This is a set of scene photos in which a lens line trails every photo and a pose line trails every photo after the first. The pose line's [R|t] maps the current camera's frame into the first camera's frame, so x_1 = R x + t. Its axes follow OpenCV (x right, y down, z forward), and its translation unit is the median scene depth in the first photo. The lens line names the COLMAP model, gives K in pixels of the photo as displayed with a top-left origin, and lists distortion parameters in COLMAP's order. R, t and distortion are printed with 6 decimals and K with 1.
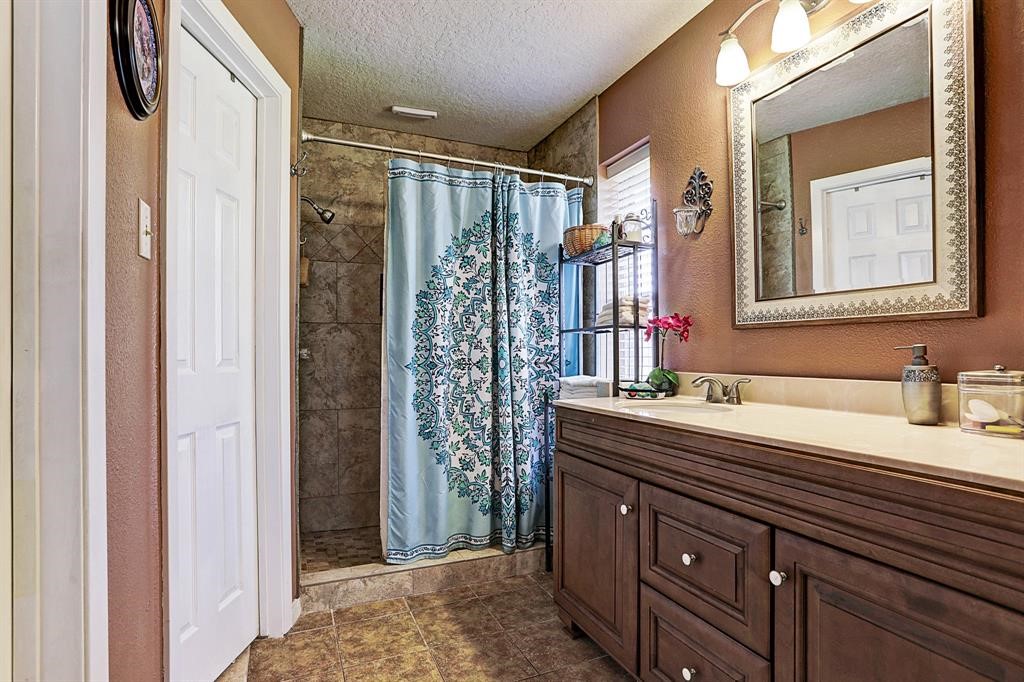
lens RADIAL K [[510.6, 0, 514.4], [0, 510.6, 345.7], [0, 0, 1]] dist [-0.031274, 0.006839]
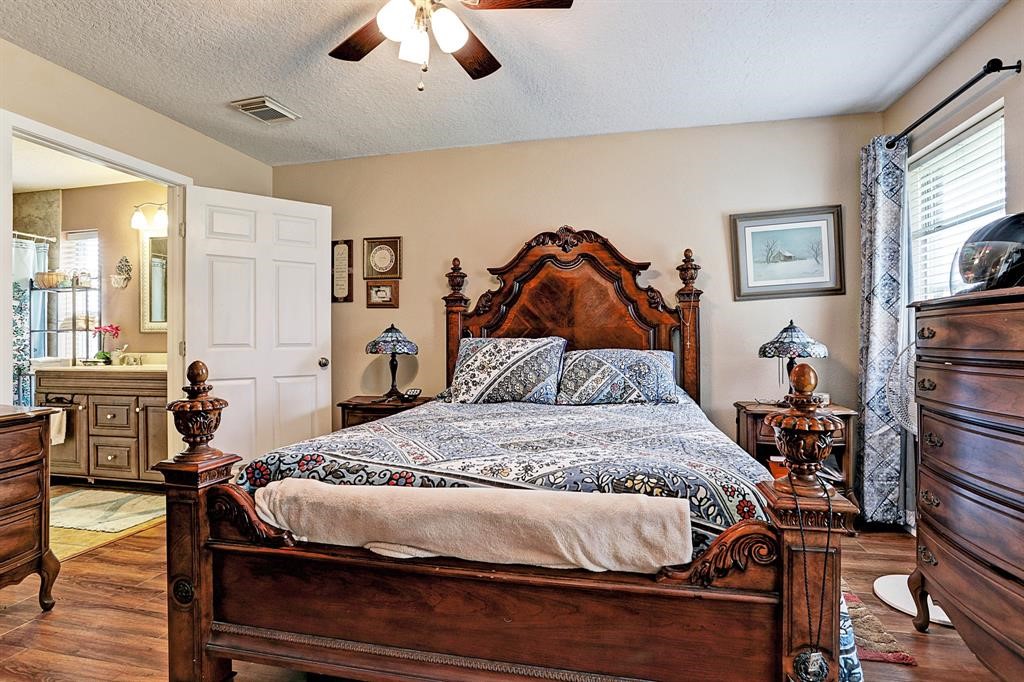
lens RADIAL K [[510.6, 0, 519.9], [0, 510.6, 335.9], [0, 0, 1]] dist [-0.031274, 0.006839]
pose [[0.584581, 0.005255, 0.811318, -0.327772], [-0.009413, 0.999956, 0.000305, -0.030186], [-0.811281, -0.007815, 0.584605, -1.382132]]
